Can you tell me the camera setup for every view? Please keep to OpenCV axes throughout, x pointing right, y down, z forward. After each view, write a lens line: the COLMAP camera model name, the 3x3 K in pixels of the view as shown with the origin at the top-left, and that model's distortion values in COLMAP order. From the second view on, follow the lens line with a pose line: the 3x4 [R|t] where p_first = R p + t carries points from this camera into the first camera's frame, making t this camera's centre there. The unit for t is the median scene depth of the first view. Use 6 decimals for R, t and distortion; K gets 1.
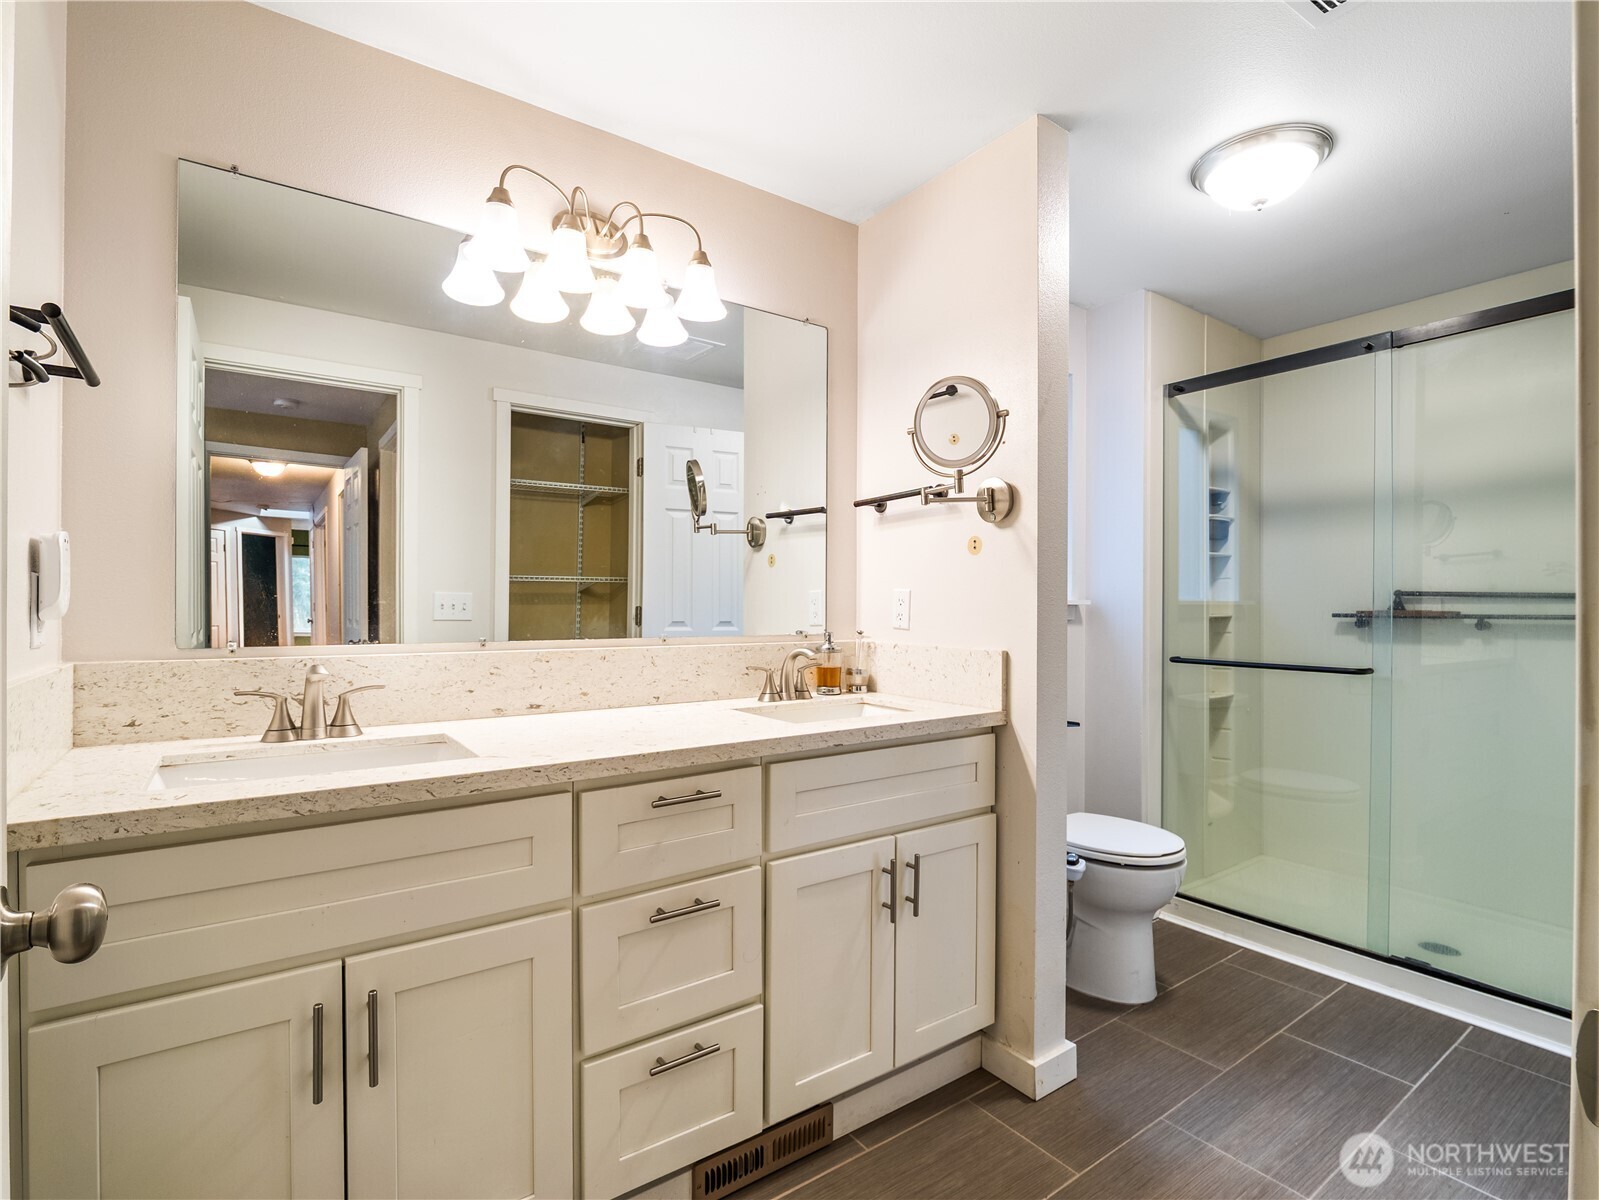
lens RADIAL K [[779.5, 0, 794.2], [0, 779.5, 613.4], [0, 0, 1]] dist [-0.017376, -0.000518]
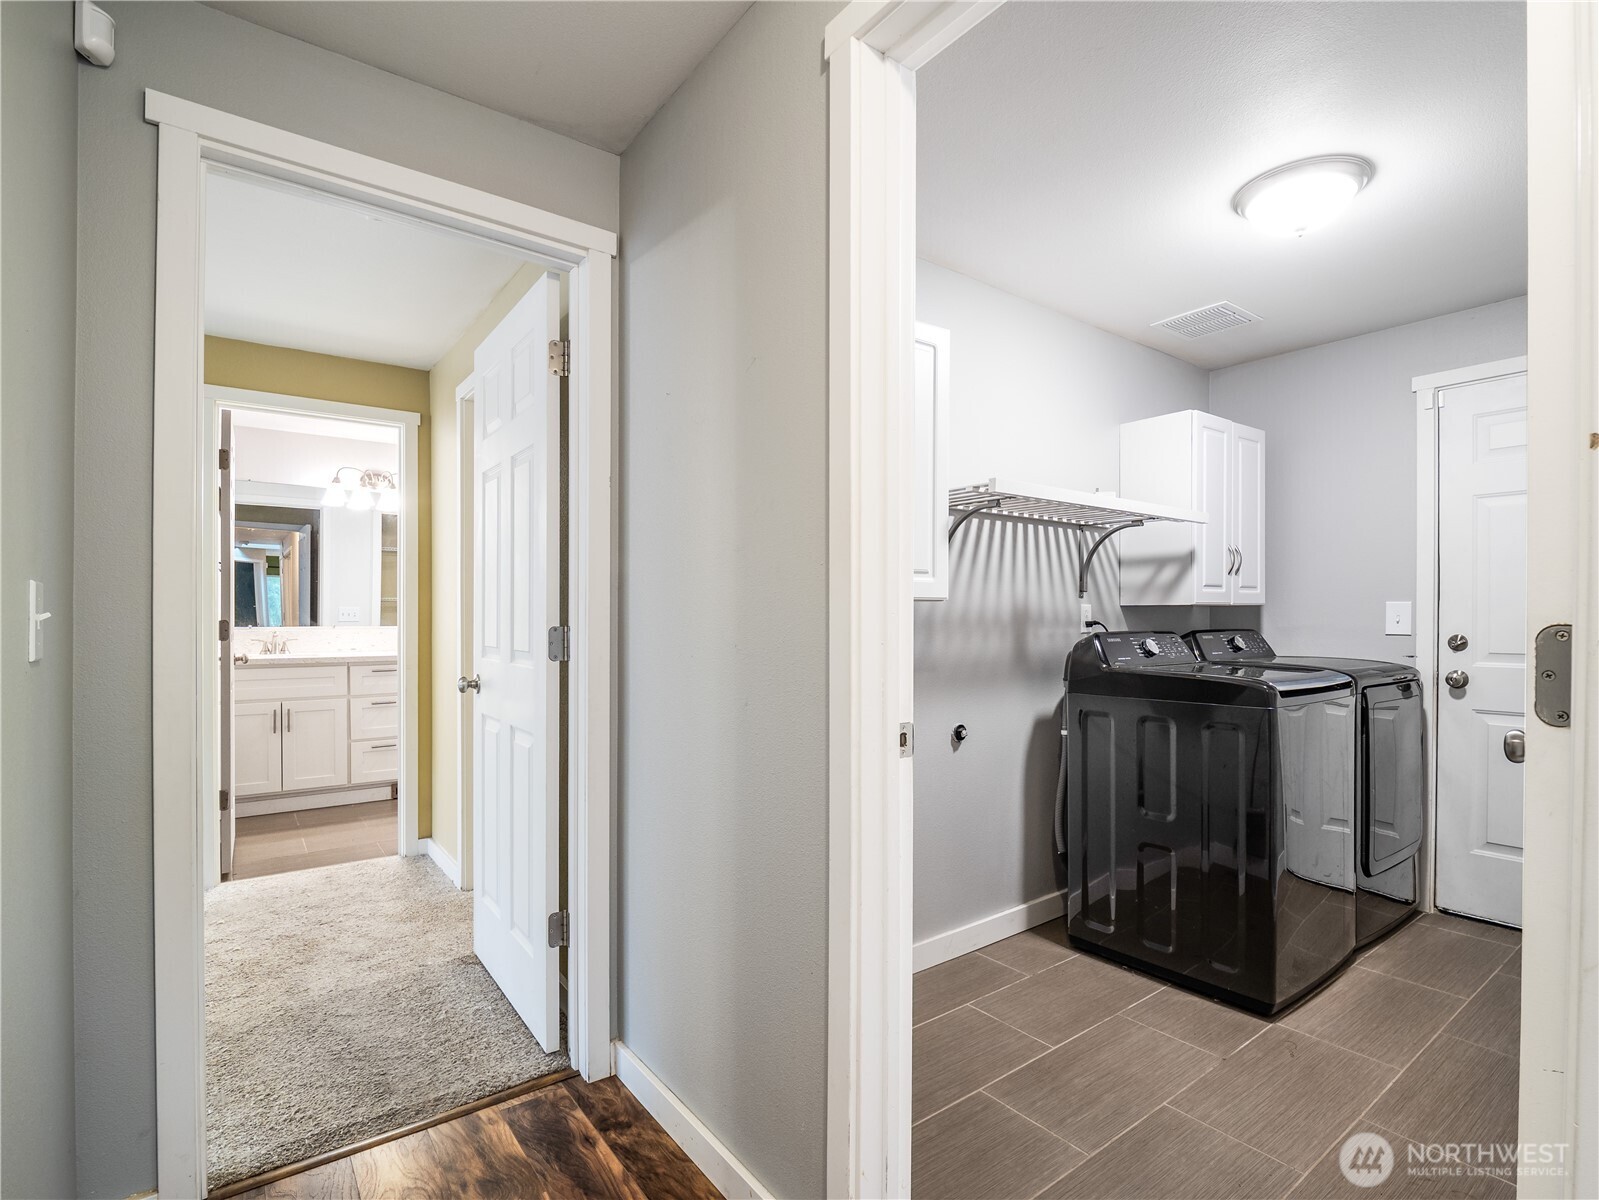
lens RADIAL K [[779.5, 0, 797.0], [0, 779.5, 616.3], [0, 0, 1]] dist [-0.017376, -0.000518]
pose [[0.999633, -0.004493, 0.026733, 1.385512], [0.004576, 0.999985, -0.003066, 0.017462], [-0.026719, 0.003187, 0.999638, -2.153671]]
